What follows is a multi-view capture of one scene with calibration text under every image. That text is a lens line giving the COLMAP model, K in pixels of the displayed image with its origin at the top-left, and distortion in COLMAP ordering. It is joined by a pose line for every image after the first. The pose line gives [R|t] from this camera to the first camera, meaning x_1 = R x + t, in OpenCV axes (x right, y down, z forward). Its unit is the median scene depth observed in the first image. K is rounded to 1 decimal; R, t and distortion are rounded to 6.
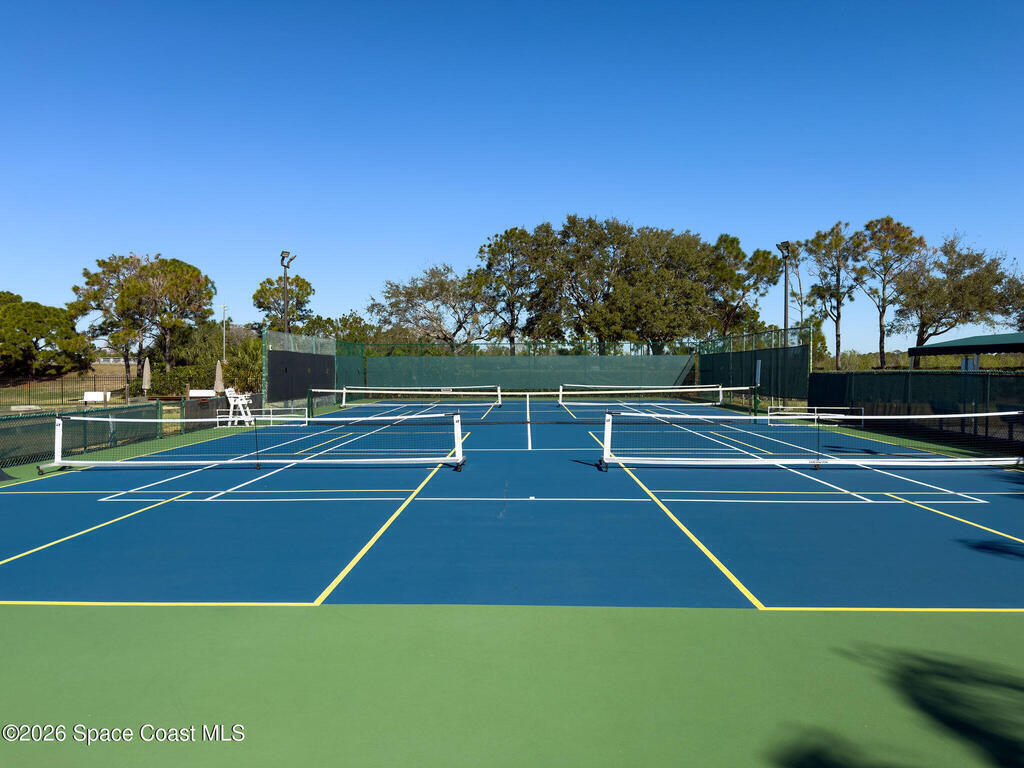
lens RADIAL K [[699.2, 0, 514.1], [0, 699.2, 380.6], [0, 0, 1]] dist [0.015282, -0.022163]
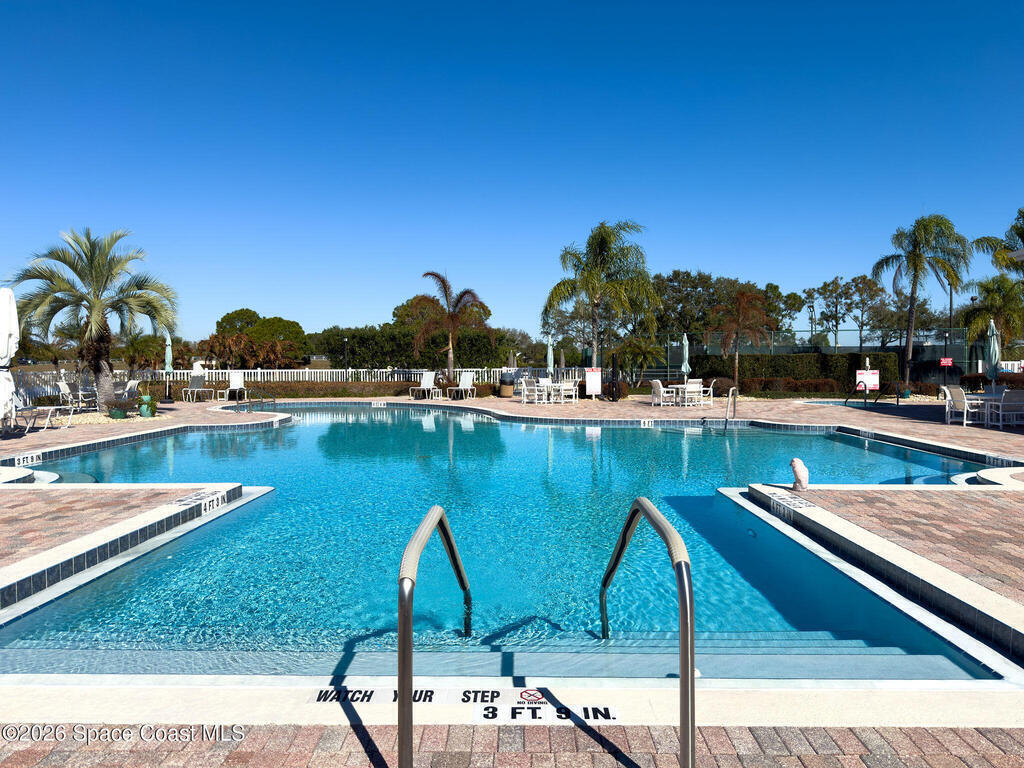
lens RADIAL K [[699.2, 0, 510.3], [0, 699.2, 383.2], [0, 0, 1]] dist [0.015282, -0.022163]
pose [[0.999966, -0.007384, -0.003610, -0.342423], [0.007440, 0.999848, 0.015776, 0.004664], [0.003493, -0.015802, 0.999869, -0.745236]]
